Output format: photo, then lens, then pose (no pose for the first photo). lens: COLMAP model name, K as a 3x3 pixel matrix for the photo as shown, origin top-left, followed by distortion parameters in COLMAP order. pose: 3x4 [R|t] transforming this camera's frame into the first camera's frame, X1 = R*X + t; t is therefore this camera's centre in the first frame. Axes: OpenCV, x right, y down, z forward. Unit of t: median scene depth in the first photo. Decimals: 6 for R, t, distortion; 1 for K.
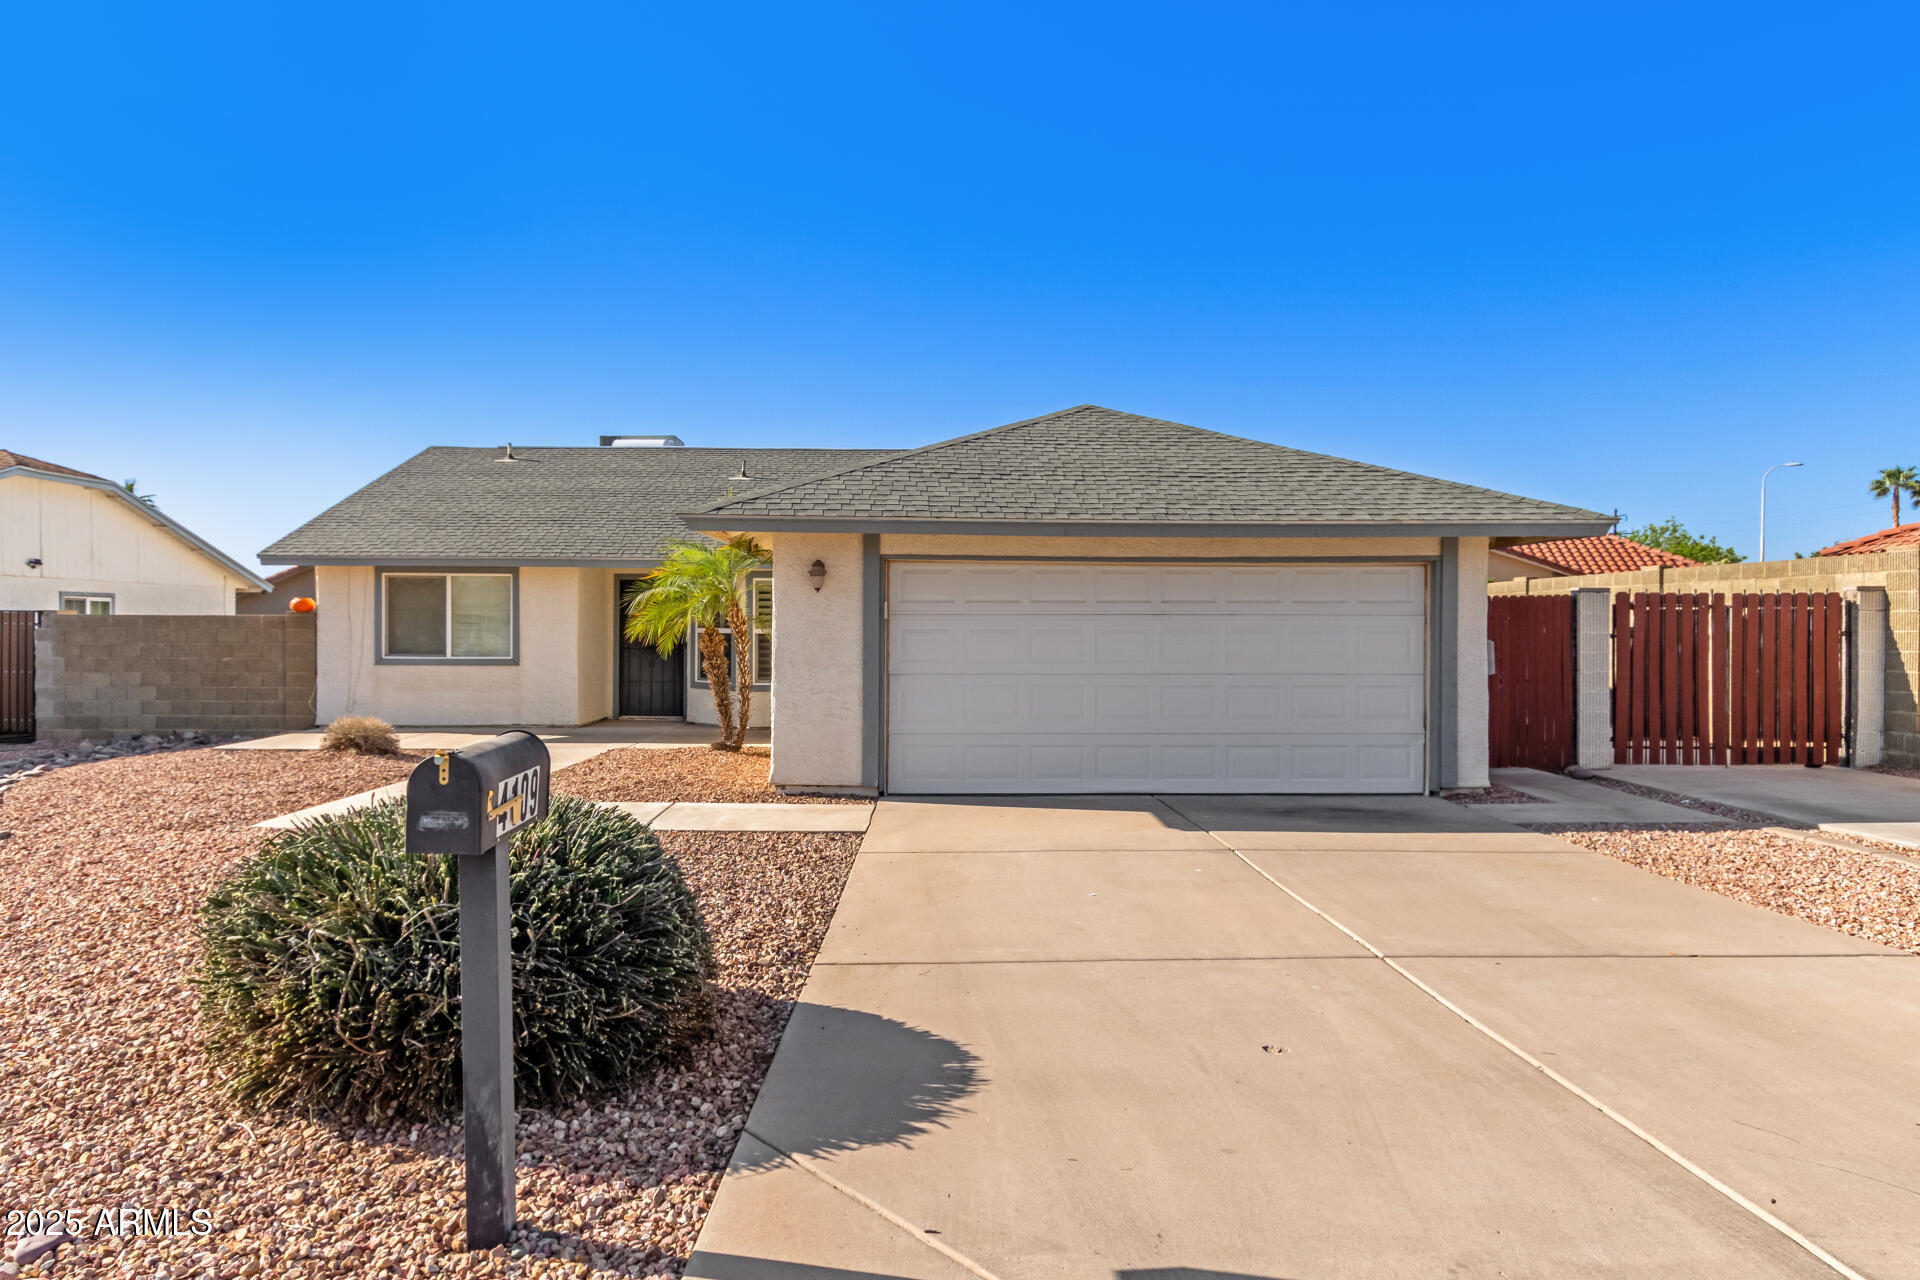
lens RADIAL K [[1129.4, 0, 957.8], [0, 1129.4, 633.0], [0, 0, 1]] dist [0.006636, 0.001131]
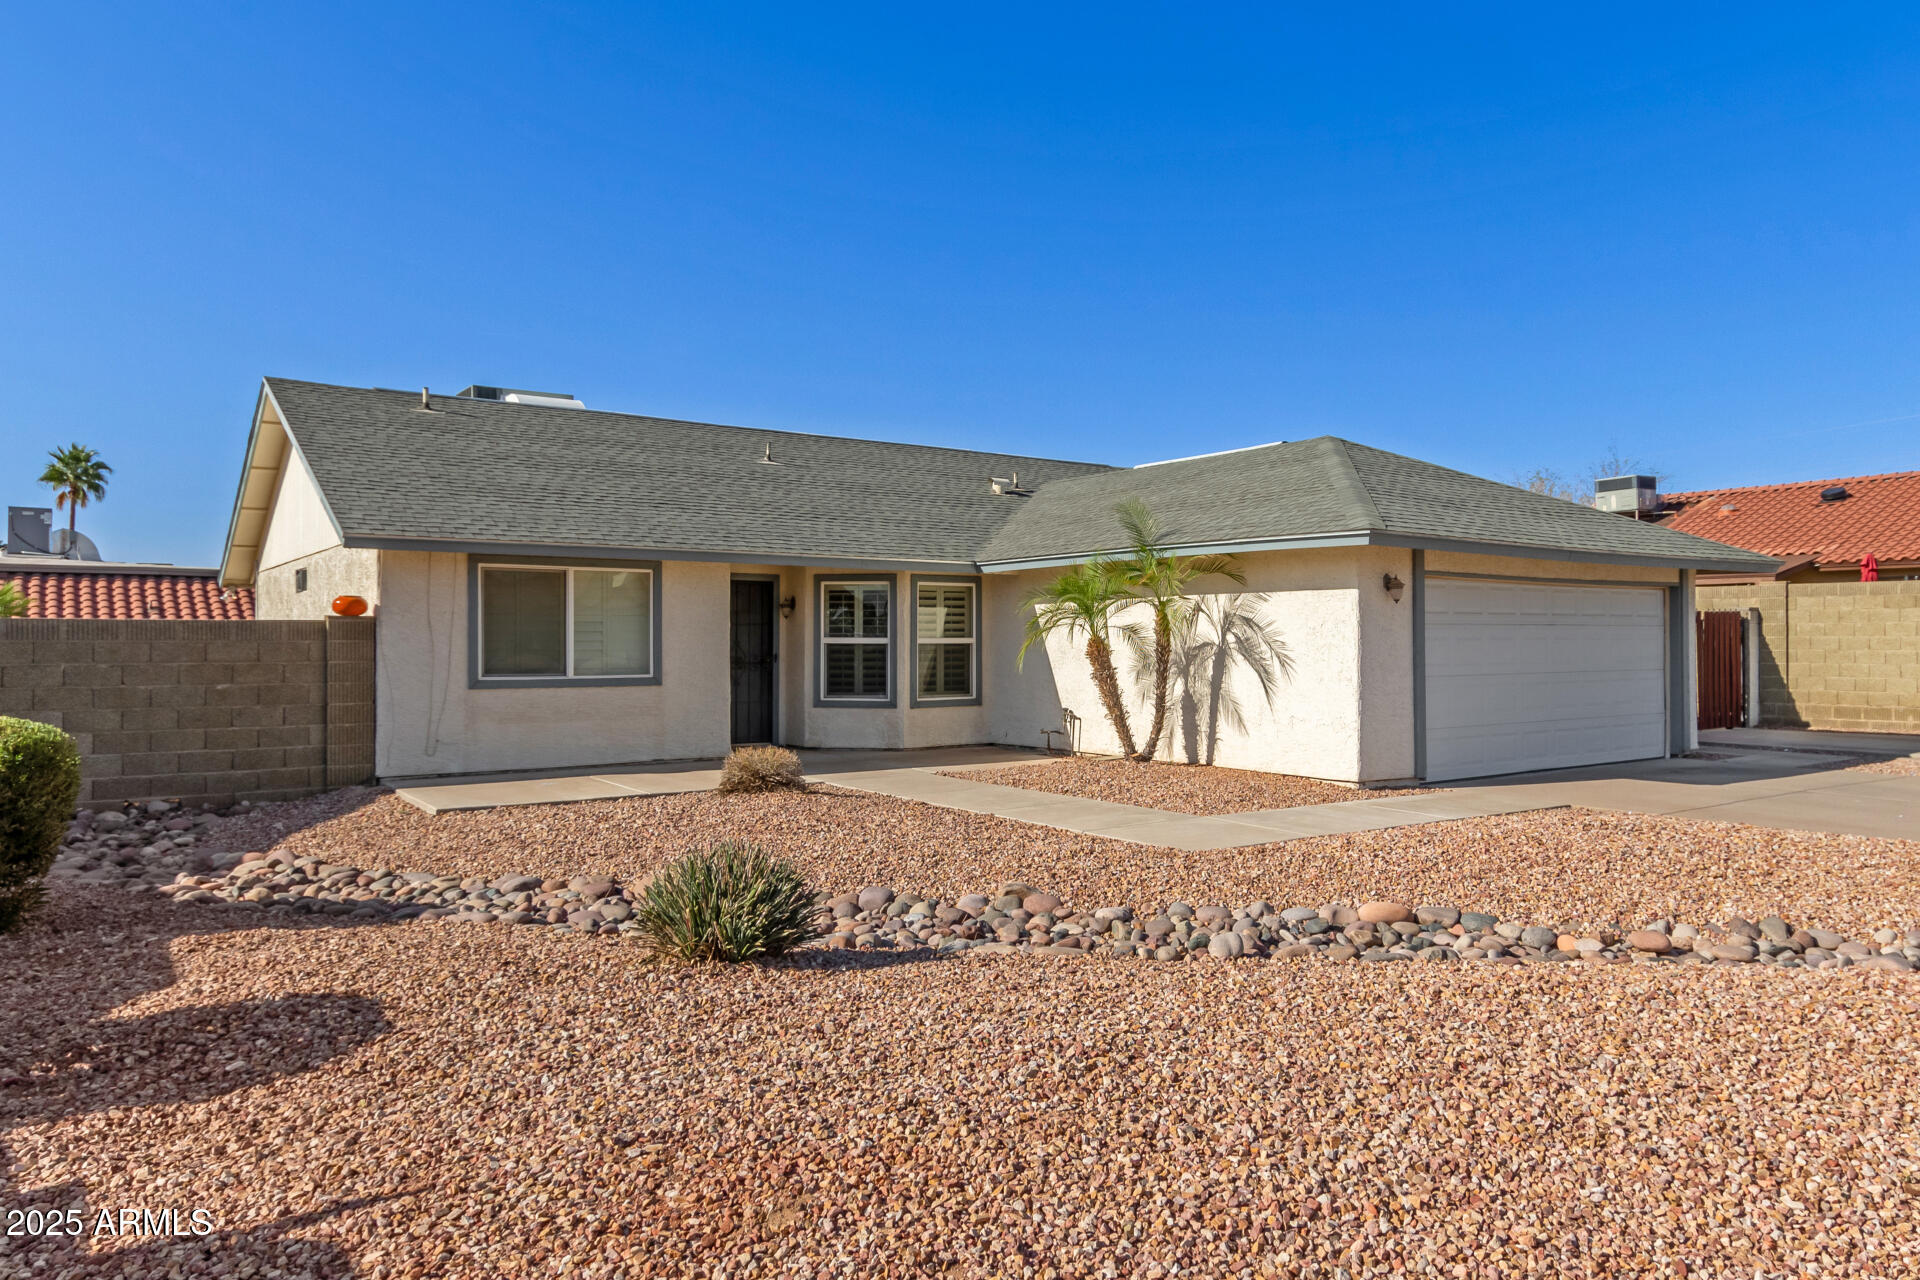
lens RADIAL K [[1311.7, 0, 964.1], [0, 1311.7, 644.4], [0, 0, 1]] dist [-0.001760, -0.000340]
pose [[0.814852, -0.004492, 0.579651, -1.025760], [0.006305, 0.999980, -0.001114, 0.003222], [-0.579635, 0.004563, 0.814864, 0.176829]]
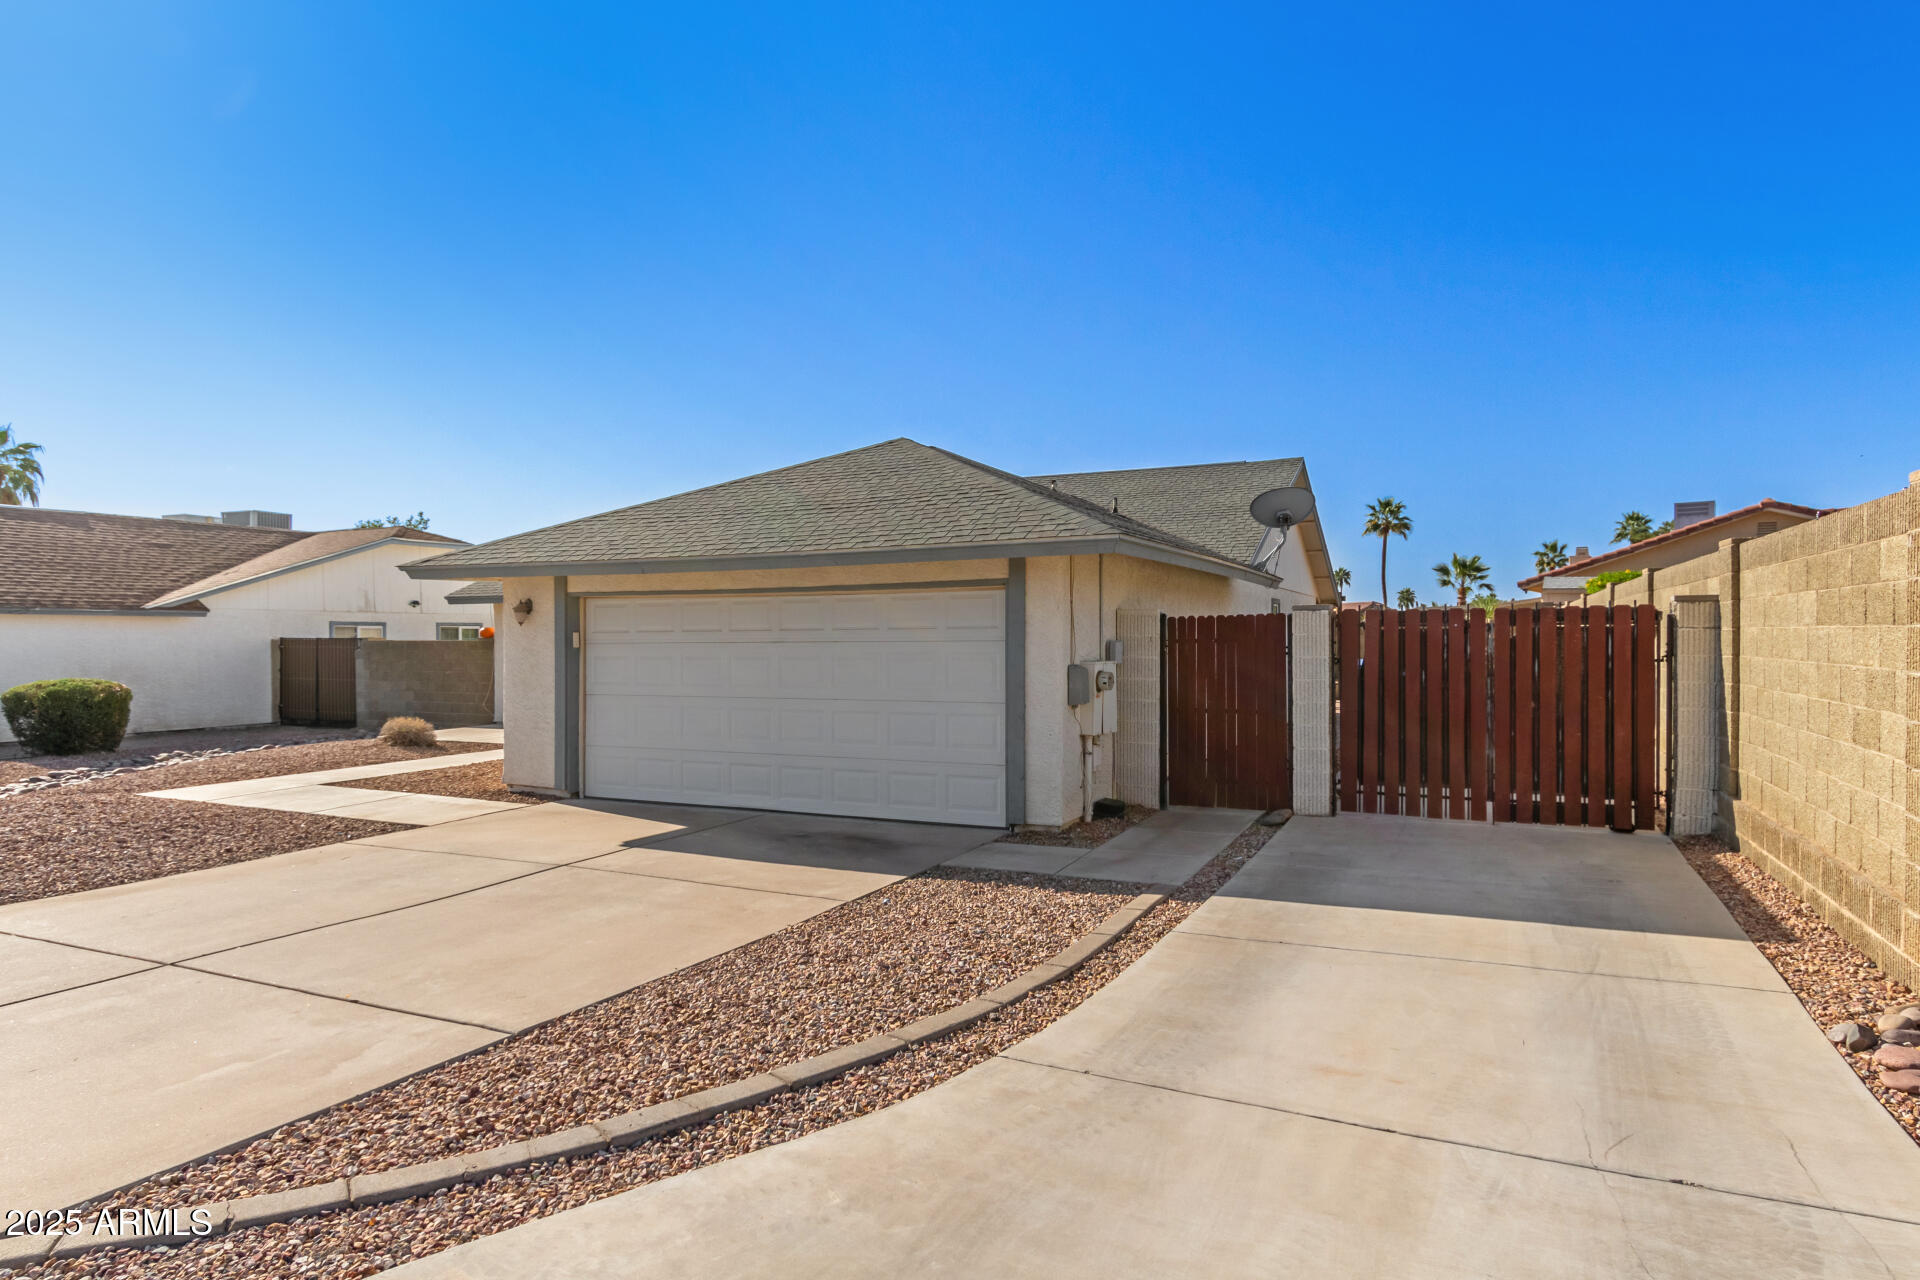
lens RADIAL K [[1064.2, 0, 960.5], [0, 1064.2, 639.7], [0, 0, 1]] dist [-0.003465, -0.000169]
pose [[0.898498, -0.006601, -0.438929, 0.673141], [0.006058, 0.999978, -0.002638, -0.012731], [0.438937, -0.000289, 0.898518, 0.156166]]
